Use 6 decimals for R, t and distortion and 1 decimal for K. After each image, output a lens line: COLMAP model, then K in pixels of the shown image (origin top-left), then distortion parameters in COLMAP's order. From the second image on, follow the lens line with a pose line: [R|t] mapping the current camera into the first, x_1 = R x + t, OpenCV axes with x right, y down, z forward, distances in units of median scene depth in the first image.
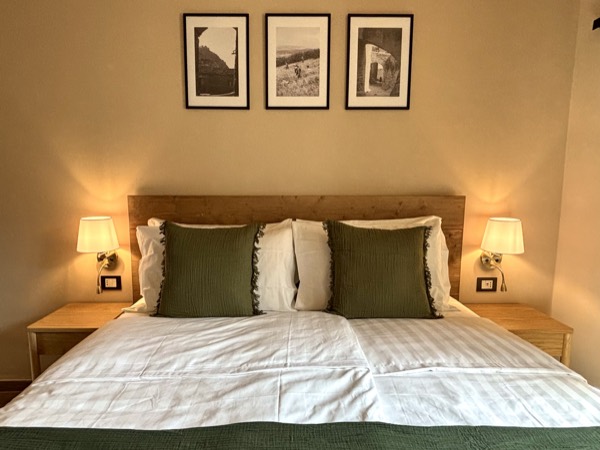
lens RADIAL K [[361.9, 0, 299.6], [0, 361.9, 229.7], [0, 0, 1]] dist [0.002882, -0.004002]
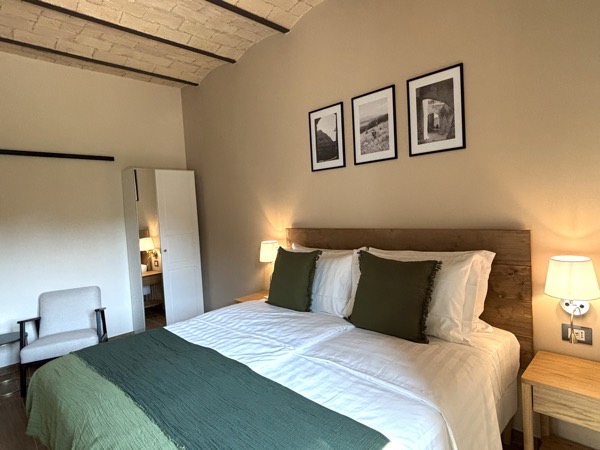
lens RADIAL K [[342.5, 0, 301.4], [0, 342.5, 223.4], [0, 0, 1]] dist [0.004395, -0.001526]
pose [[0.705346, -0.007985, -0.708819, 0.683302], [-0.033227, 0.998465, -0.044312, -0.053262], [0.708084, 0.054807, 0.703998, -0.033267]]
